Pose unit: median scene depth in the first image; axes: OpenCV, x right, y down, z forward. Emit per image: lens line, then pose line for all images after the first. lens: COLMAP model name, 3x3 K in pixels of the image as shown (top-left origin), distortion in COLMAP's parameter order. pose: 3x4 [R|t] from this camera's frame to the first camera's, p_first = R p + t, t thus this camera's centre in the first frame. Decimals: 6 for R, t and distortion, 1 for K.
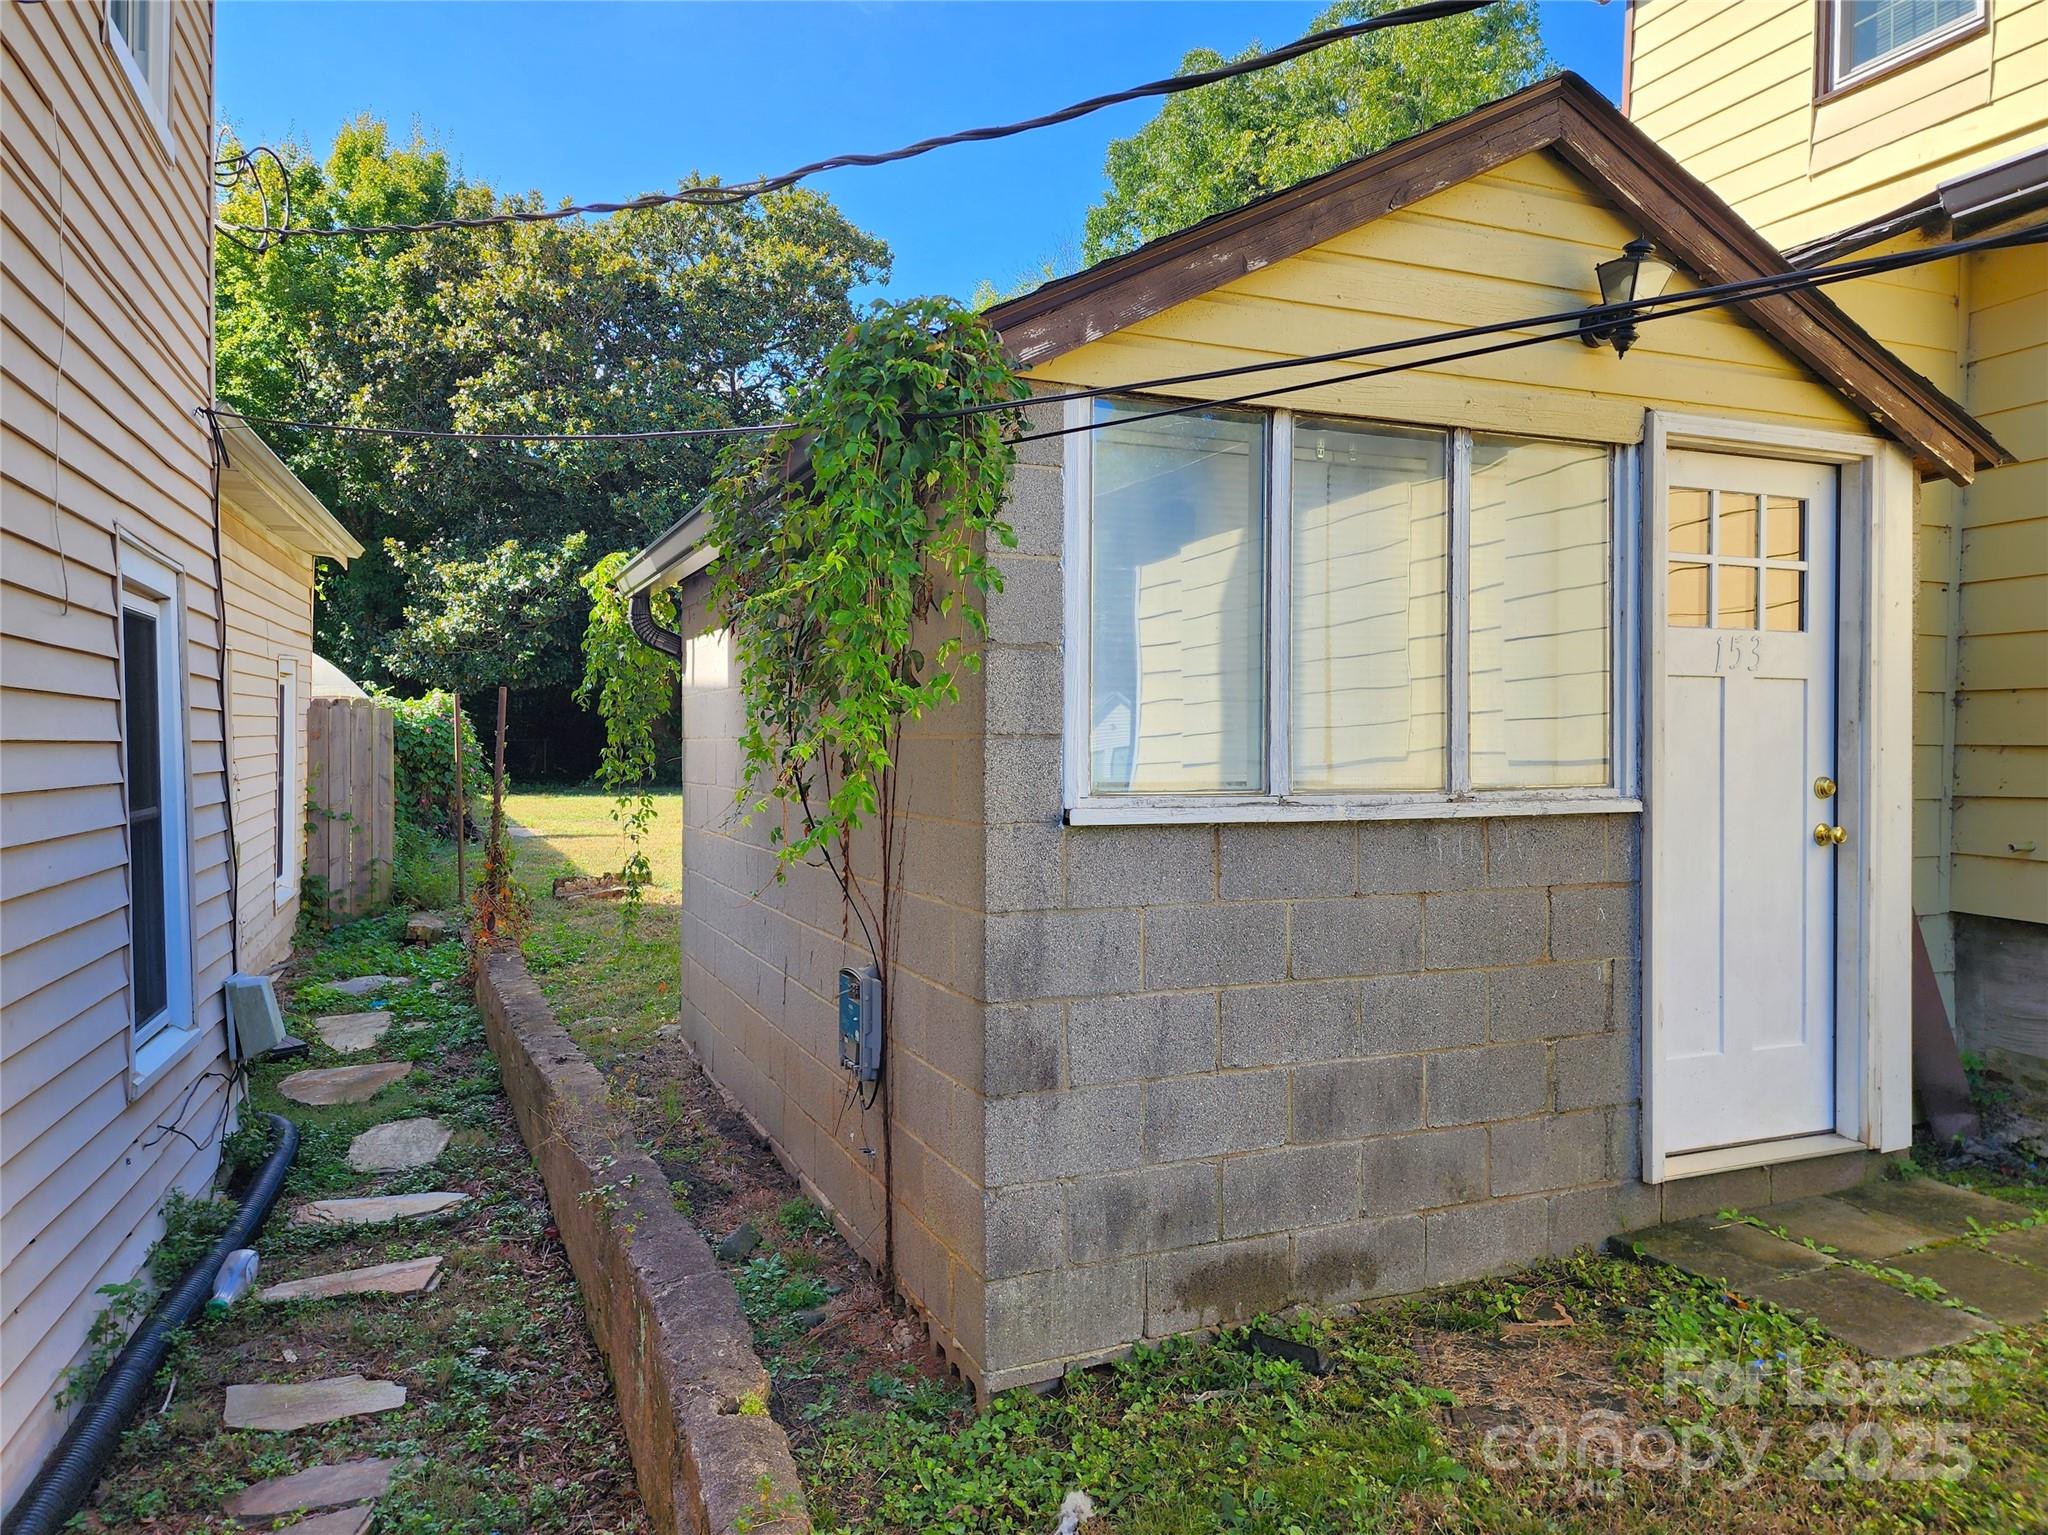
lens RADIAL K [[1388.9, 0, 1024.0], [0, 1388.9, 767.5], [0, 0, 1]] dist [-0.001824, -0.000073]
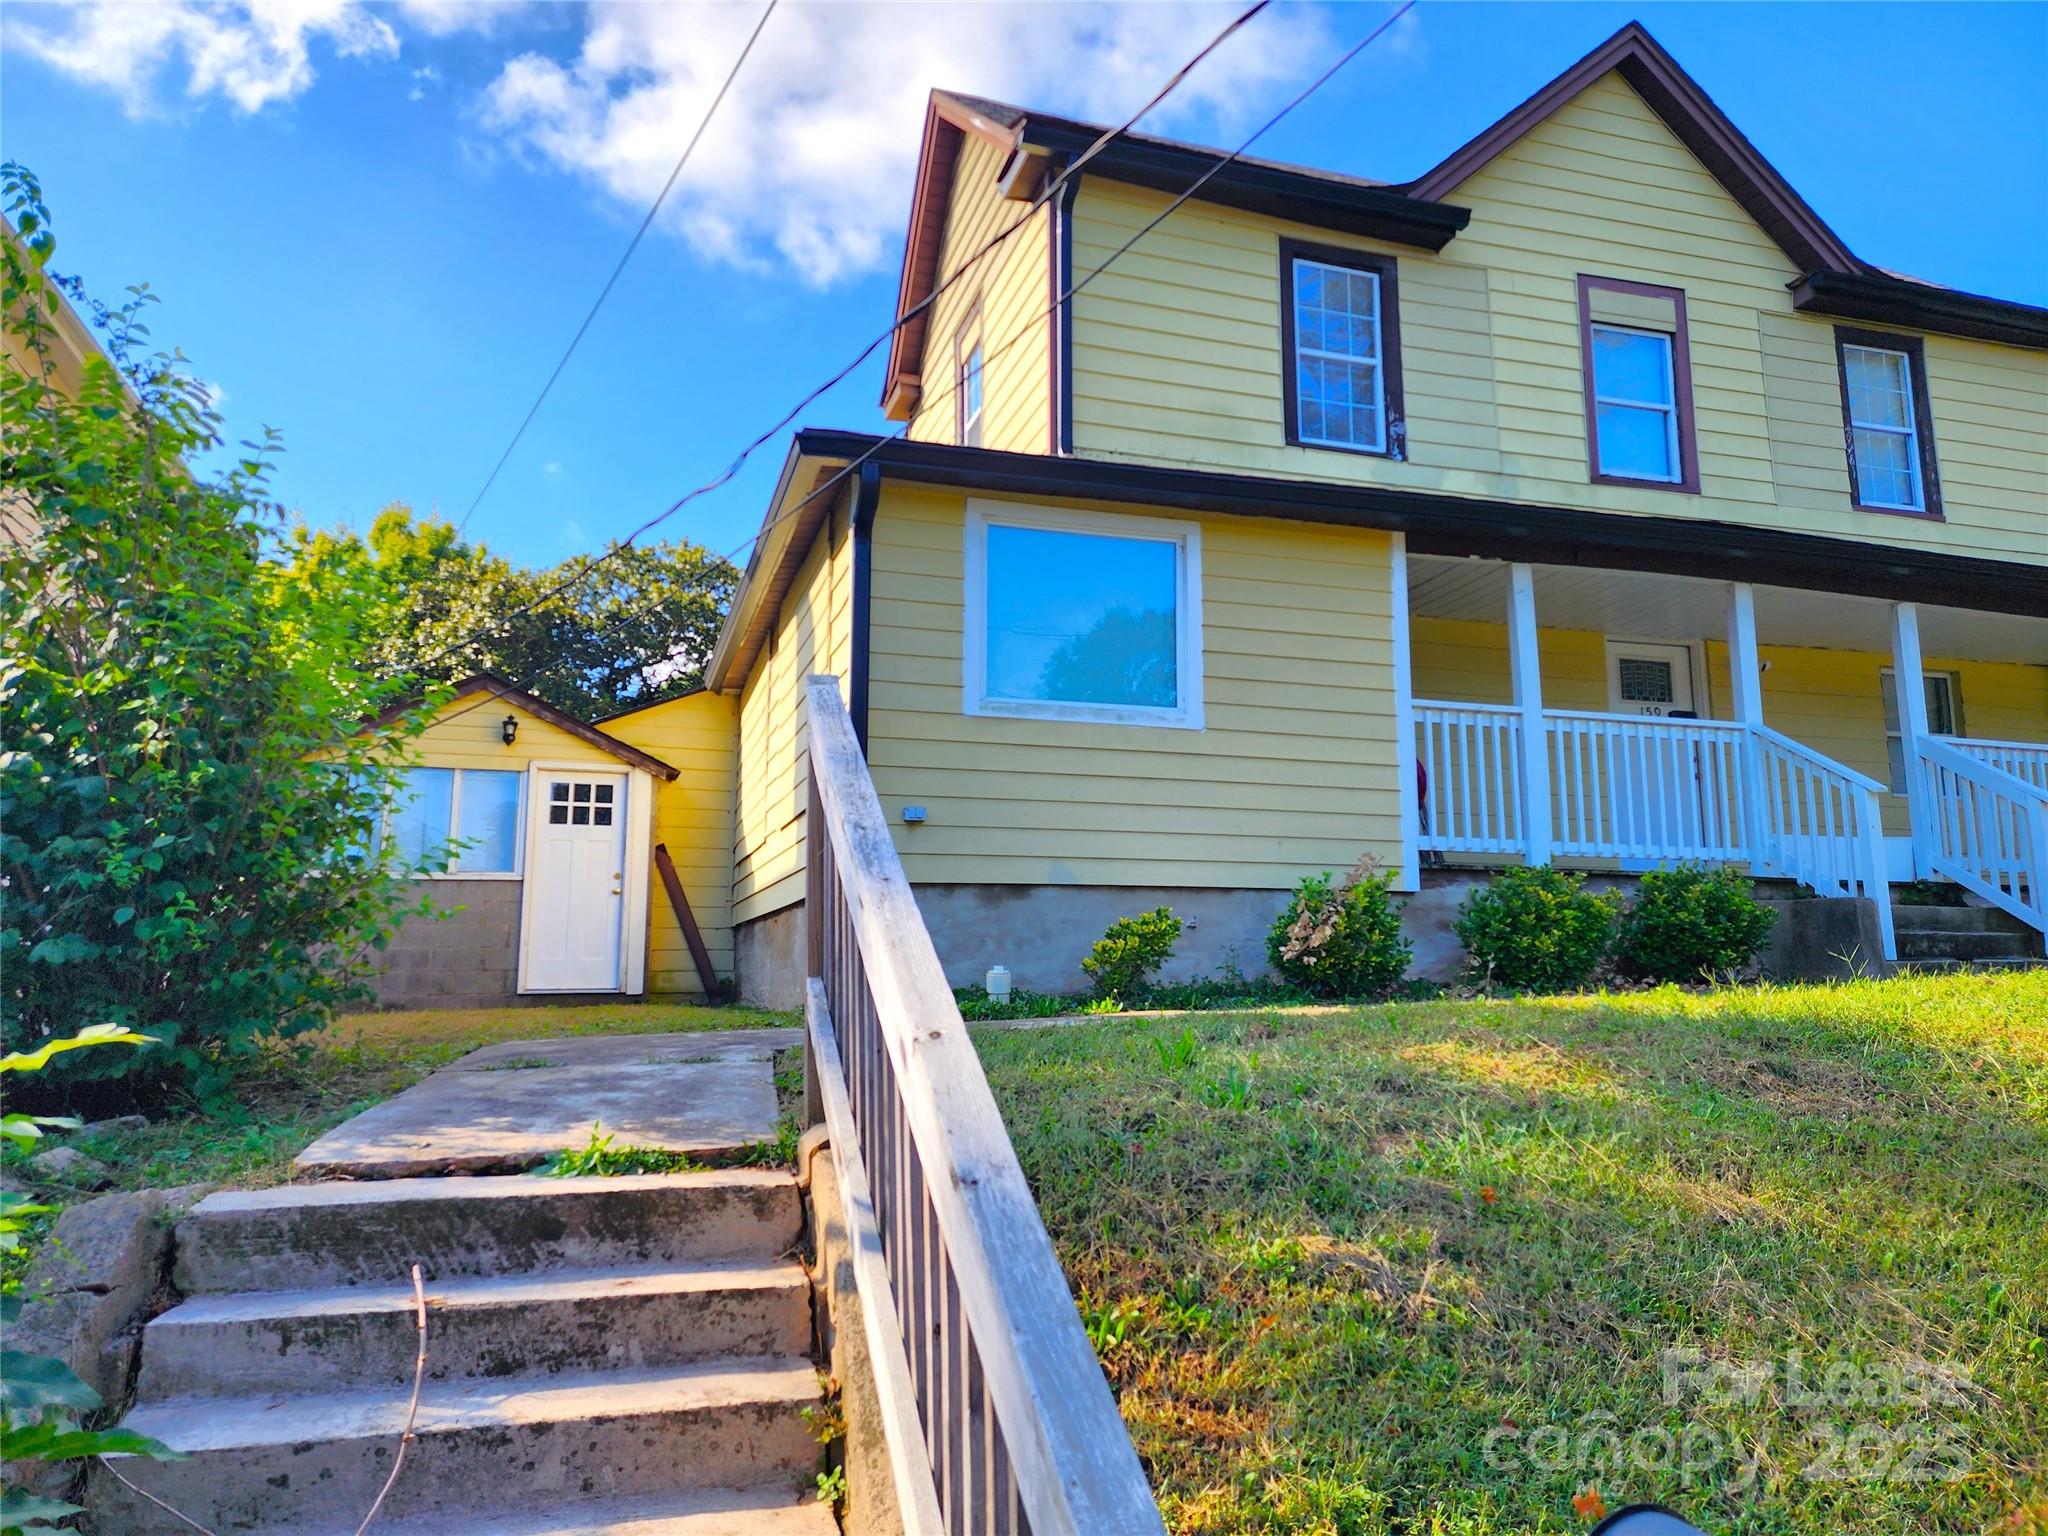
lens RADIAL K [[1388.9, 0, 1024.0], [0, 1388.9, 768.0], [0, 0, 1]] dist [-0.001824, -0.000073]
pose [[0.997347, -0.019217, -0.070217, 0.321854], [0.007305, 0.986081, -0.166105, 0.056787], [0.072432, 0.165151, 0.983605, -0.388957]]
